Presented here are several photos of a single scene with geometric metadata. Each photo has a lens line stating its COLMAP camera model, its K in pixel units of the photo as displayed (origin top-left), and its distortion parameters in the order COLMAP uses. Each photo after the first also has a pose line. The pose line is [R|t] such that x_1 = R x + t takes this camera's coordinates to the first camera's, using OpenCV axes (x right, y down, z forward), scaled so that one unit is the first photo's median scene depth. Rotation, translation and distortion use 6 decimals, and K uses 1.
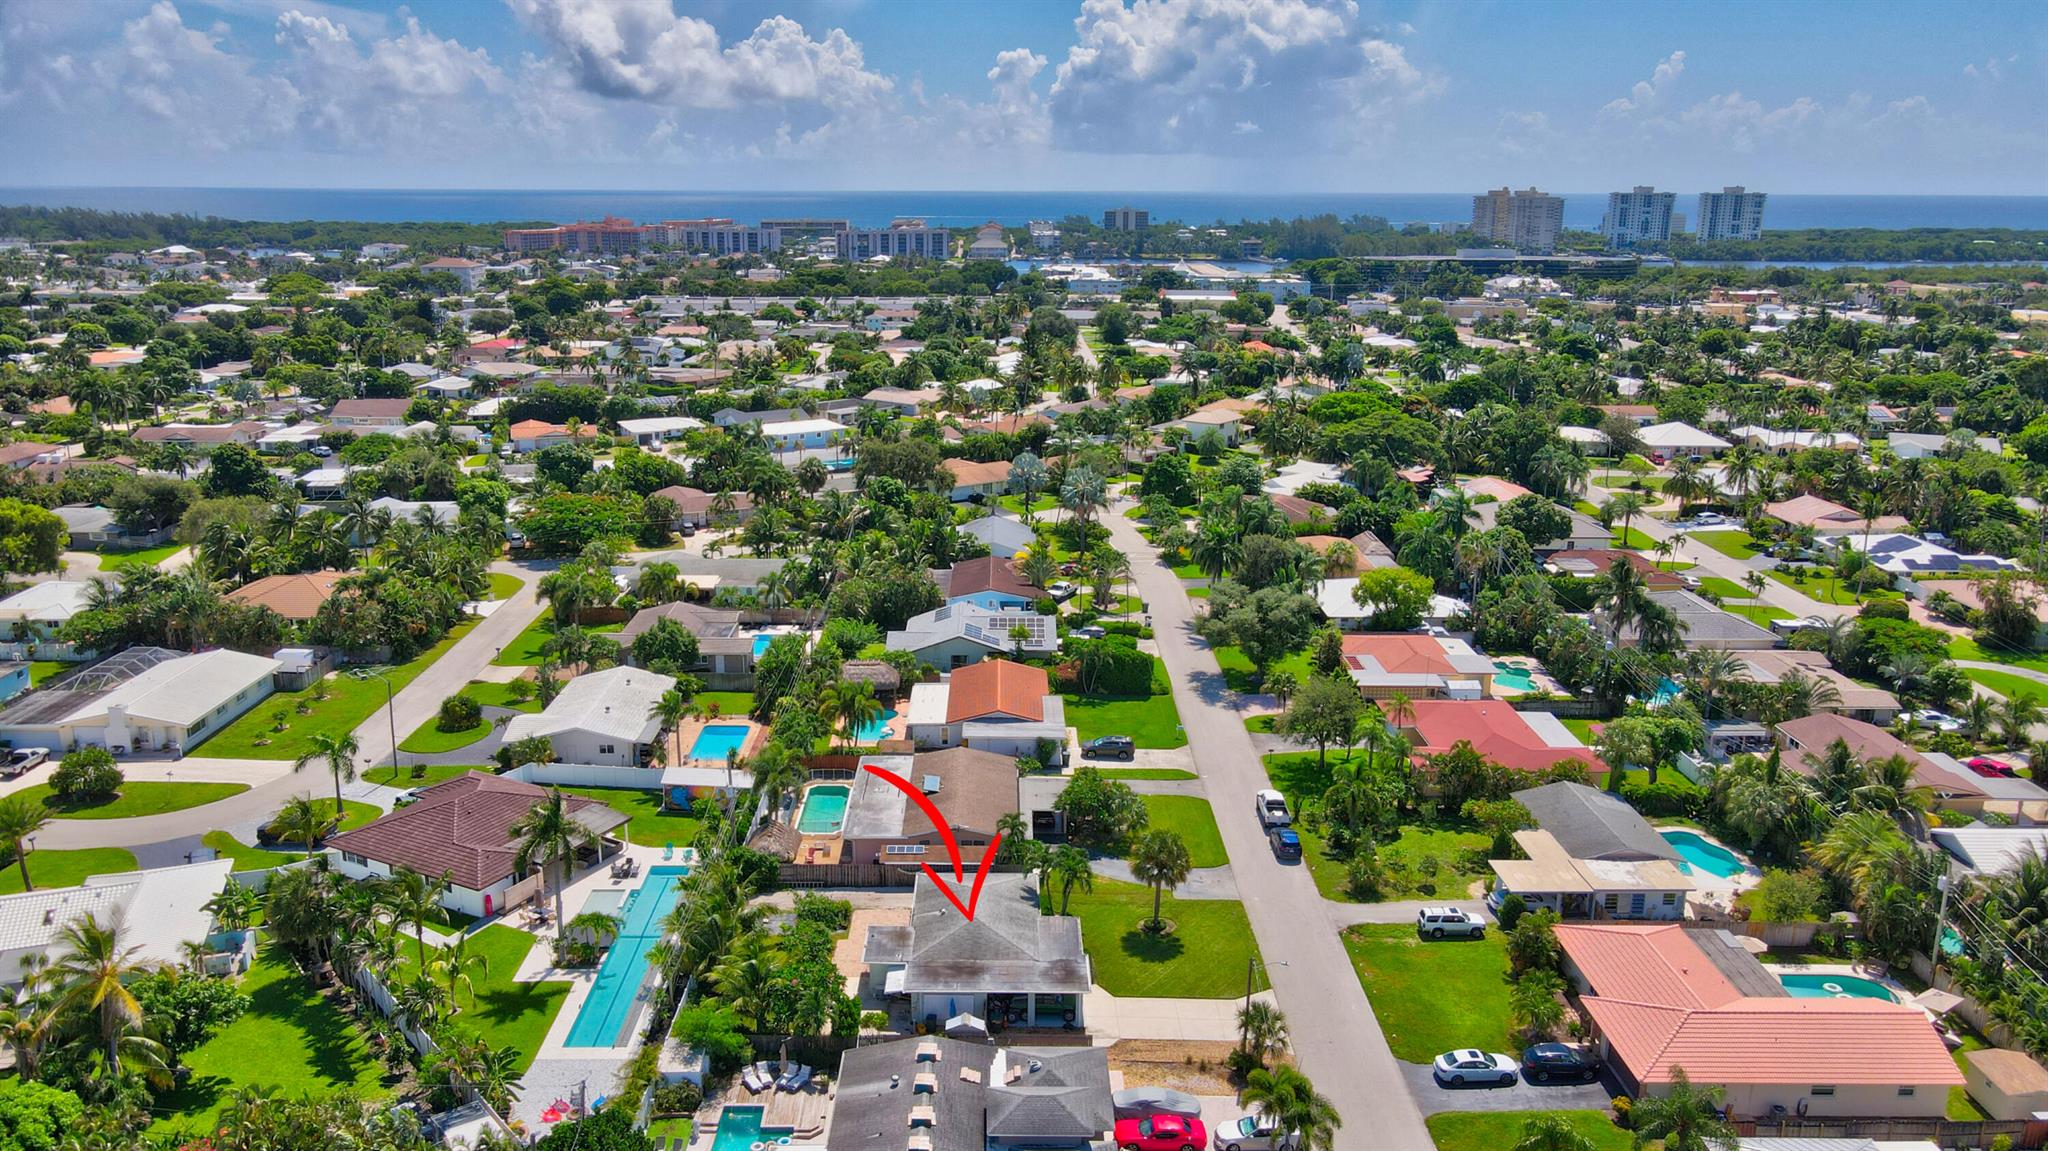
lens RADIAL K [[1502.1, 0, 1024.0], [0, 1502.1, 575.5], [0, 0, 1]] dist [-0.001073, 0.030693]
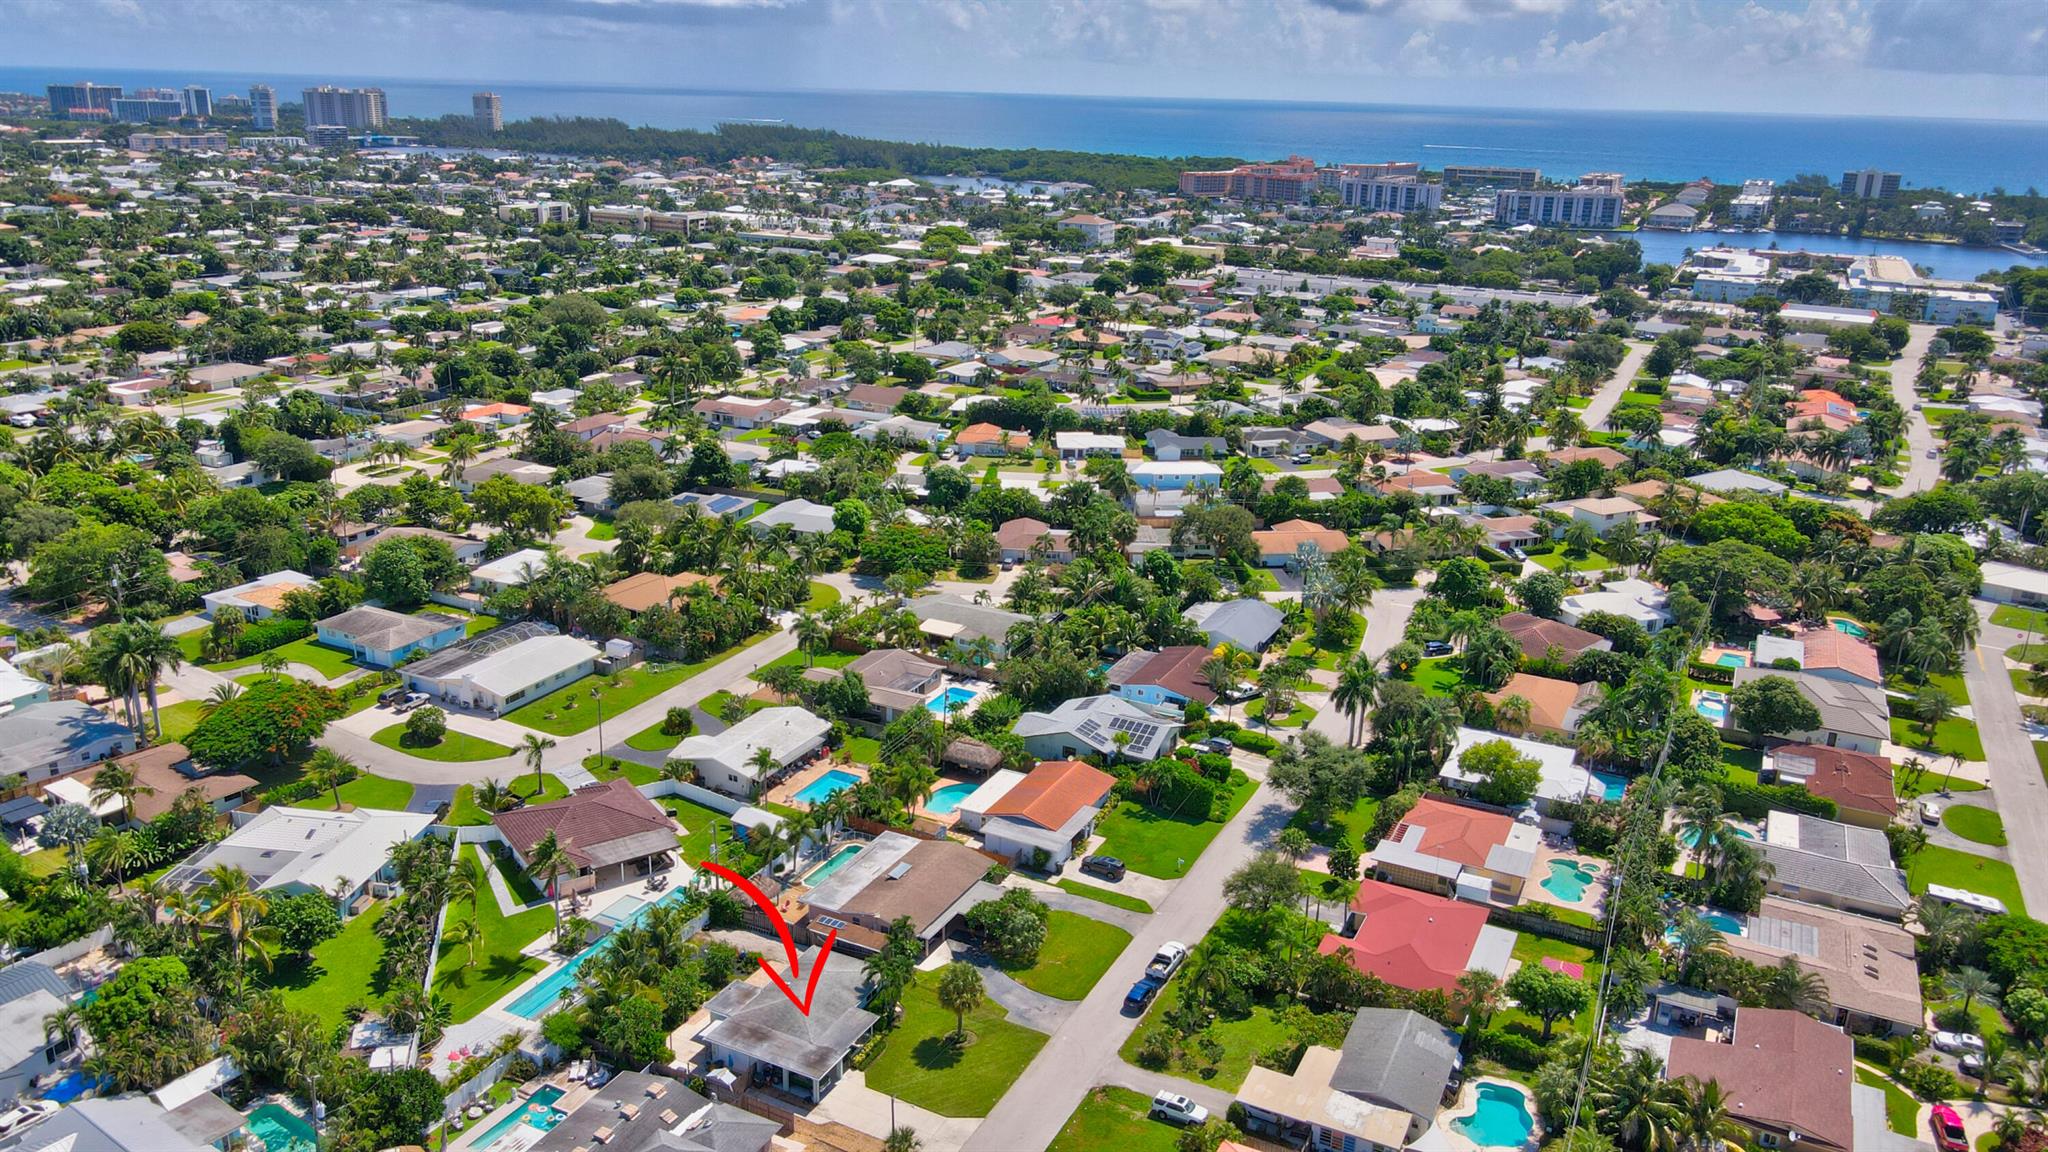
lens RADIAL K [[1530.2, 0, 1024.0], [0, 1530.2, 576.0], [0, 0, 1]] dist [0.002387, 0.004497]
pose [[0.890840, 0.156058, -0.426674, 0.351177], [-0.134969, 0.987660, 0.079443, -0.142447], [0.433807, -0.013184, 0.900909, -0.057571]]
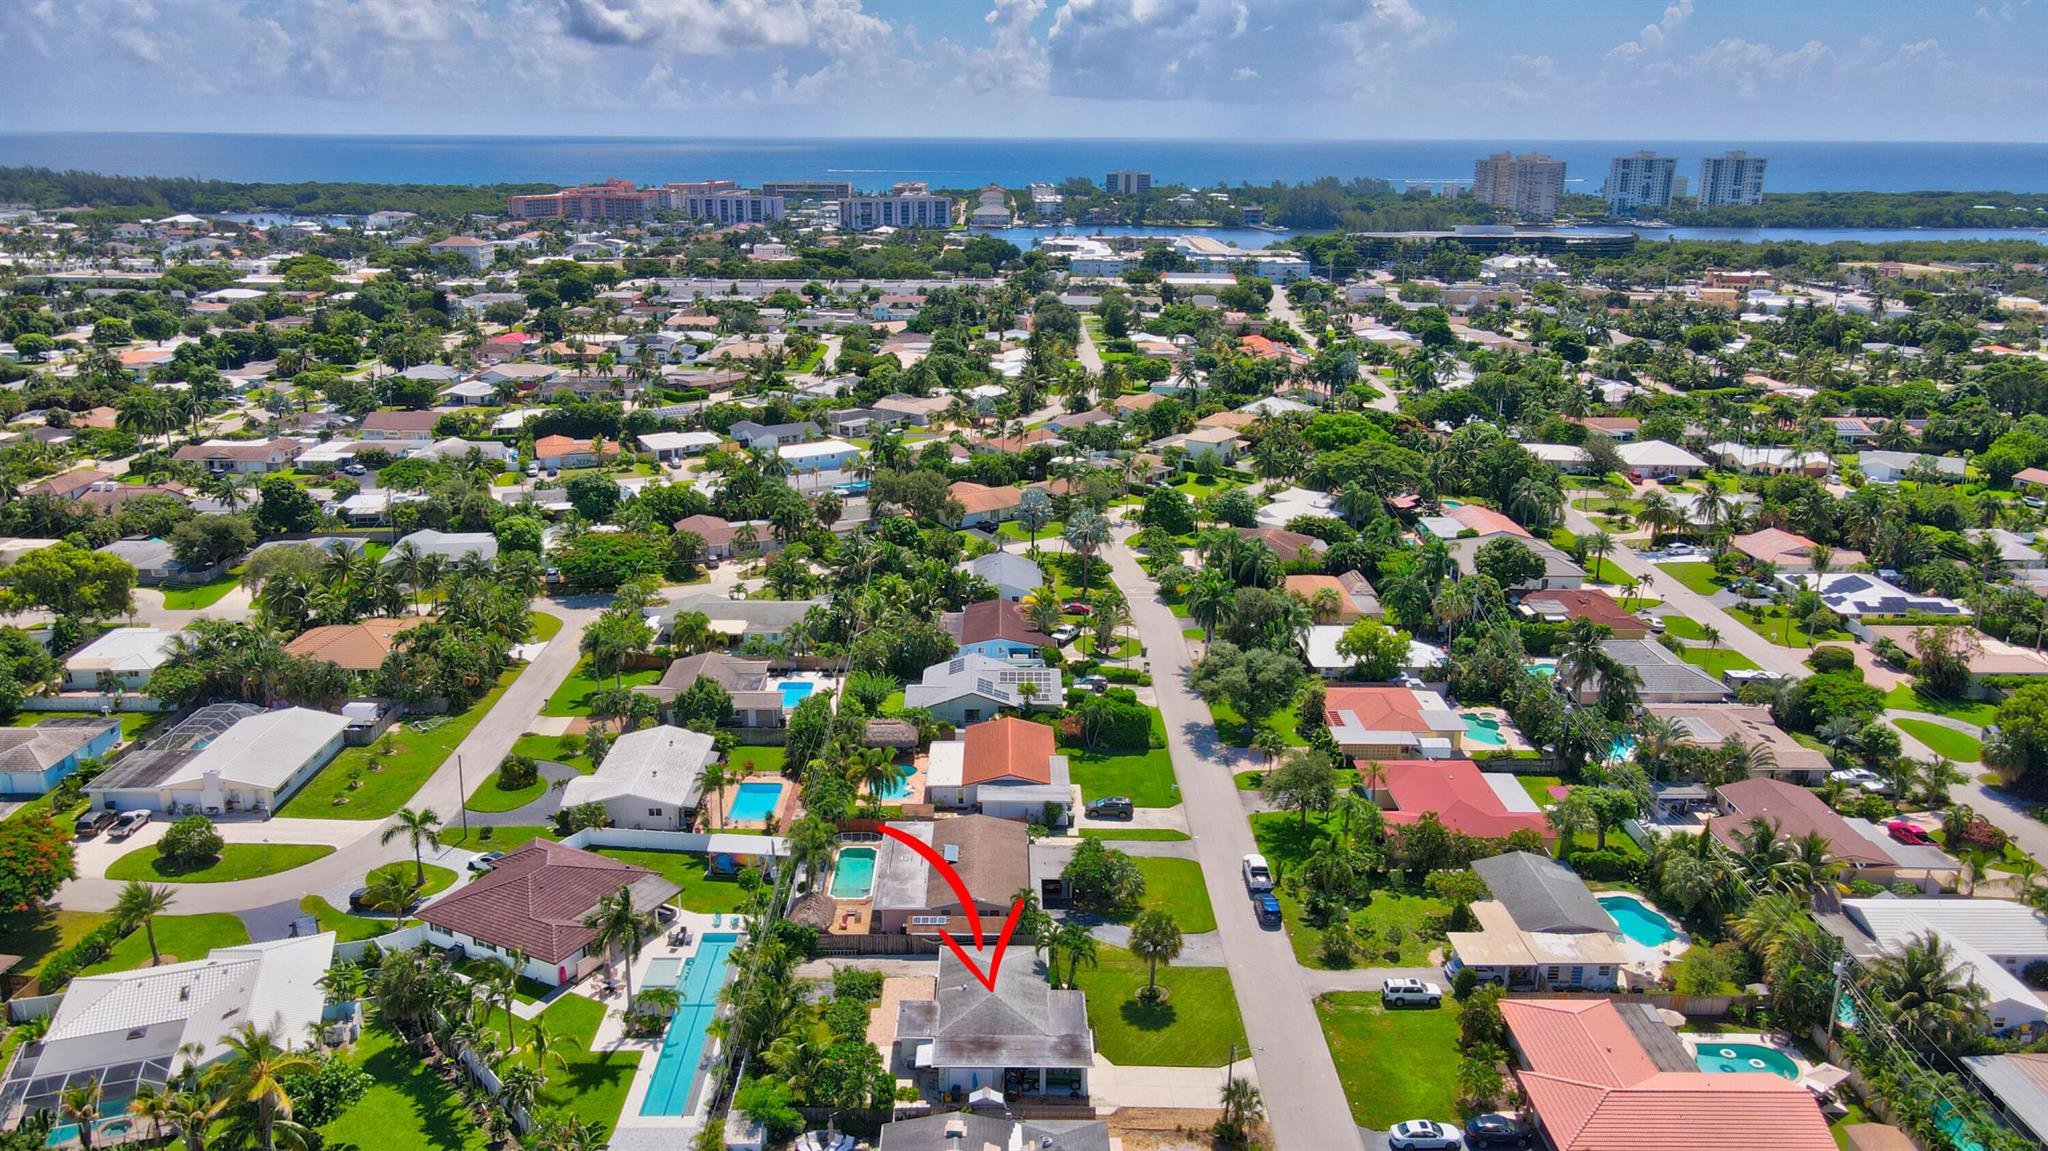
lens RADIAL K [[1502.1, 0, 1024.0], [0, 1502.1, 575.5], [0, 0, 1]] dist [-0.001073, 0.030693]
pose [[1.000000, 0.000891, -0.000449, -0.004693], [-0.000875, 0.999434, 0.033623, -0.069709], [0.000479, -0.033623, 0.999434, -0.071124]]
